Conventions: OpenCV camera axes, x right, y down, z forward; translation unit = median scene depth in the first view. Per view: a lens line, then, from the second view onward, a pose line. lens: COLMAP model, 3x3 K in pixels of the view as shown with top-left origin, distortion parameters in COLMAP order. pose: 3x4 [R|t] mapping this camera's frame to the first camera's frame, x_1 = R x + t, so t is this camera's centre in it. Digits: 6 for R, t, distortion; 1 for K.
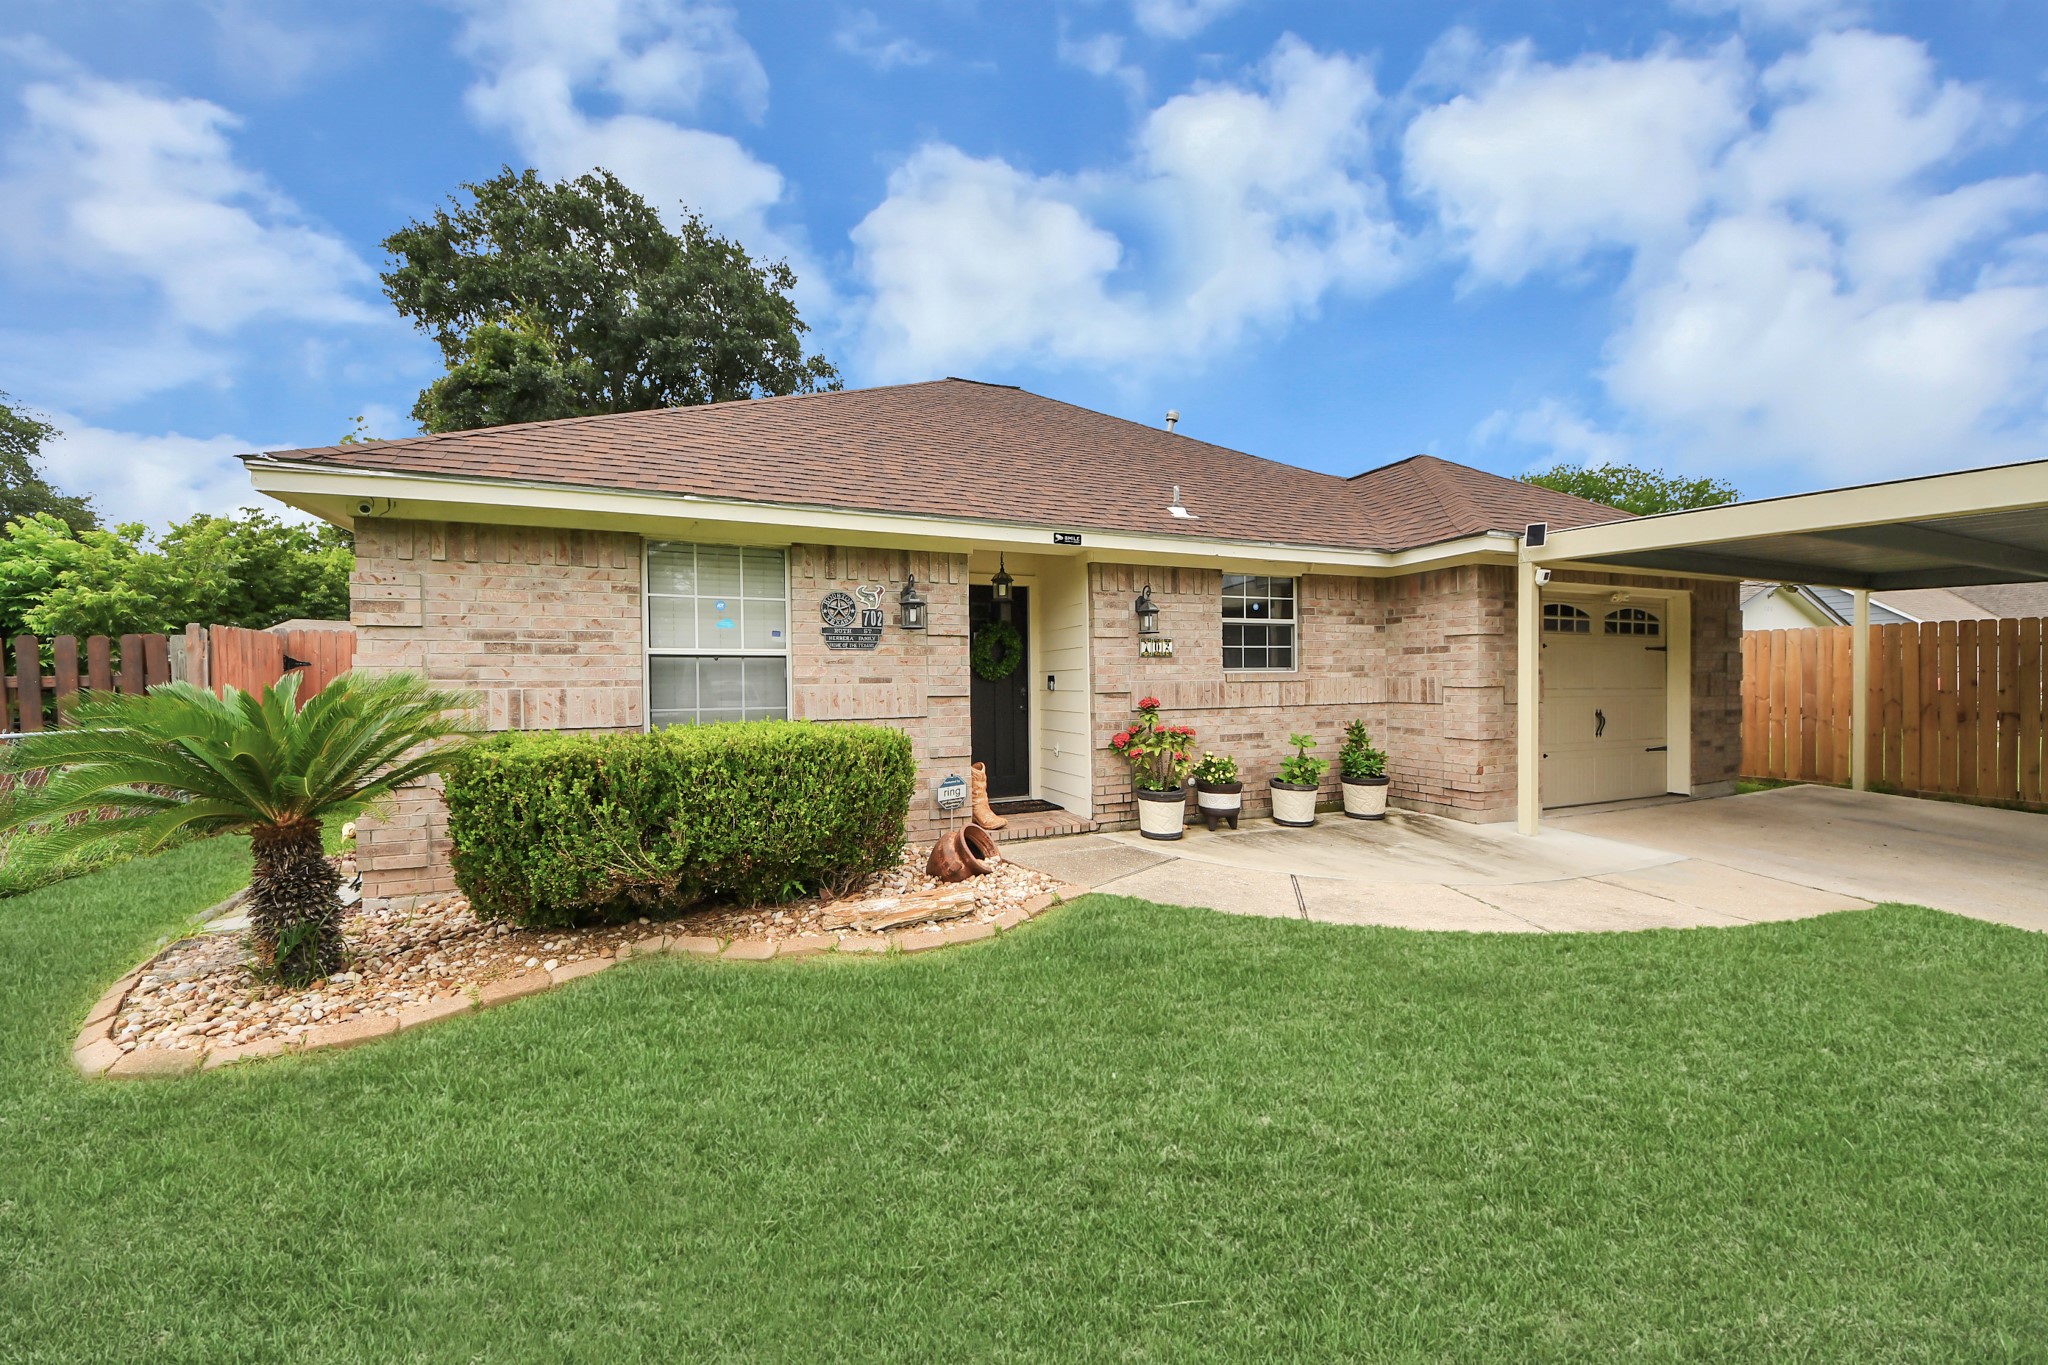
lens RADIAL K [[731.9, 0, 1020.8], [0, 731.9, 685.5], [0, 0, 1]] dist [0.040161, -0.026409]
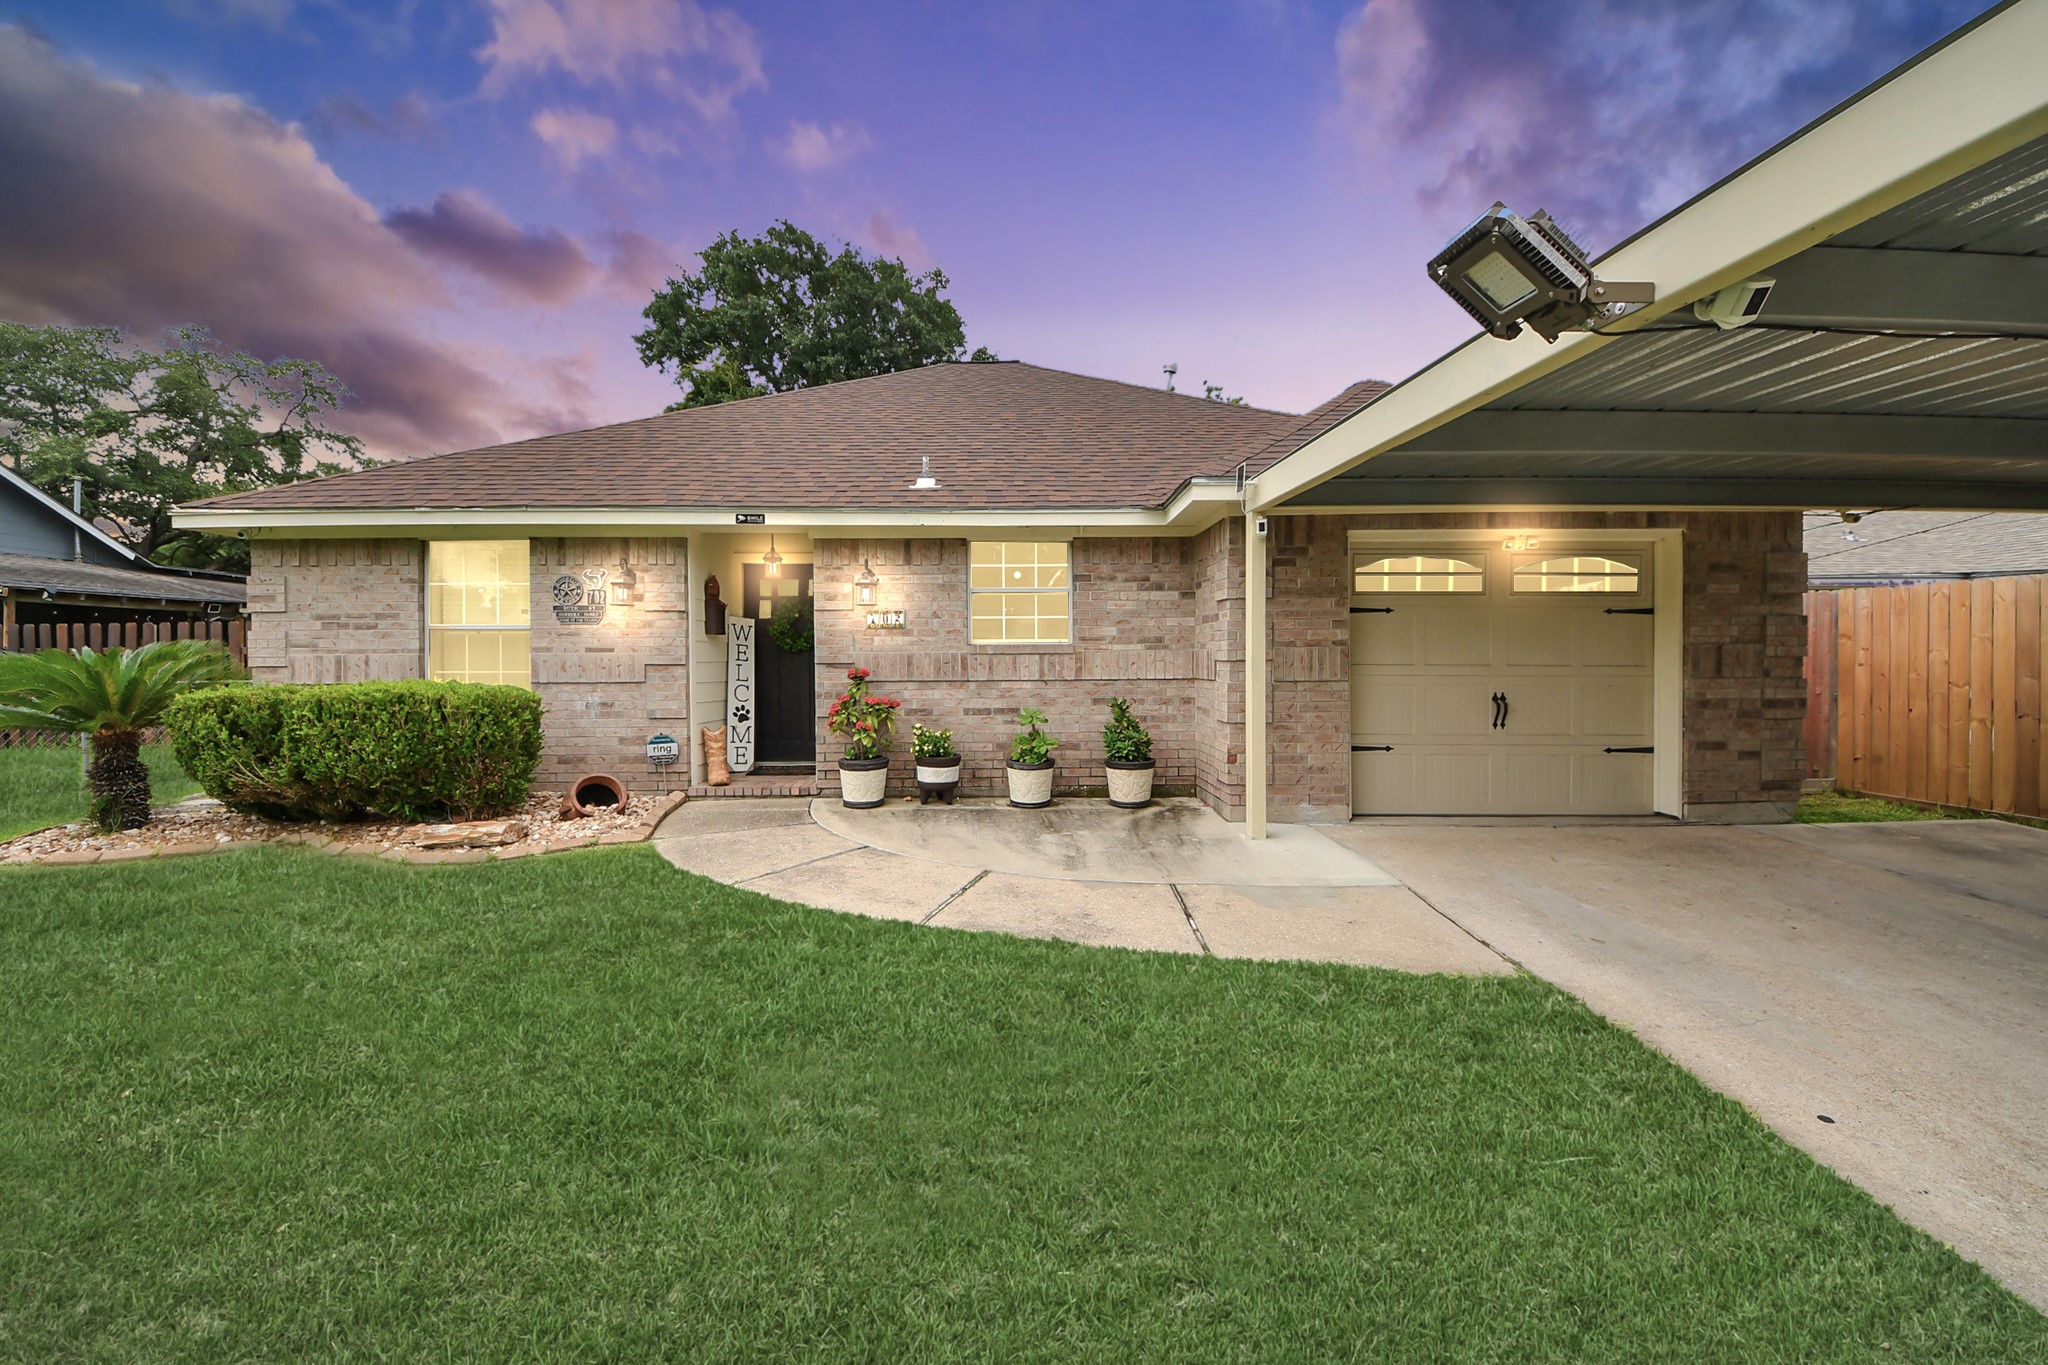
lens RADIAL K [[752.9, 0, 1004.2], [0, 752.9, 659.7], [0, 0, 1]] dist [0.016222, -0.008078]
pose [[0.925619, 0.007397, -0.378384, 0.699611], [-0.008237, 0.999966, -0.000602, 0.003050], [0.378366, 0.003674, 0.925649, 0.097516]]
